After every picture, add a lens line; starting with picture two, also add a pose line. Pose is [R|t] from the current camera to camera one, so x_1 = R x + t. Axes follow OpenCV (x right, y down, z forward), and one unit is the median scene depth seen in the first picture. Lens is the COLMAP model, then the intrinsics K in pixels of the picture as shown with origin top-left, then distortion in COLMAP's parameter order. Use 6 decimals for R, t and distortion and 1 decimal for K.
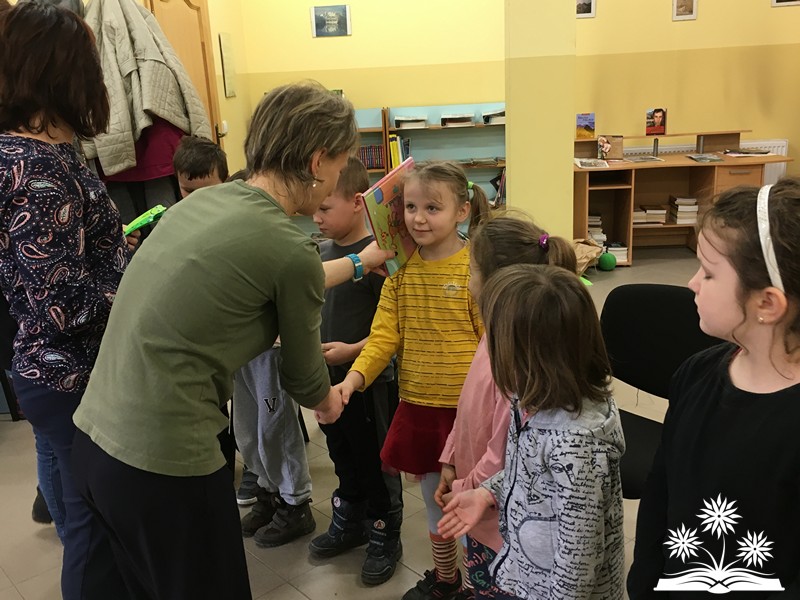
lens RADIAL K [[799.3, 0, 395.7], [0, 799.3, 295.7], [0, 0, 1]] dist [0.101454, -0.119791]
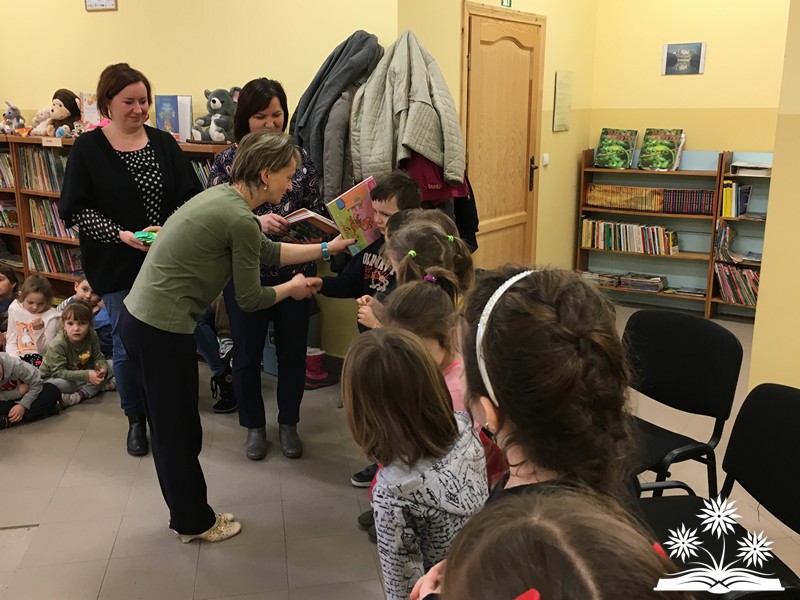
lens RADIAL K [[799.3, 0, 395.7], [0, 799.3, 295.7], [0, 0, 1]] dist [0.101454, -0.119791]
pose [[0.855863, 0.168878, -0.488854, 0.154078], [-0.180787, 0.983250, 0.023157, -0.023157], [0.484576, 0.068559, 0.872058, 0.006686]]
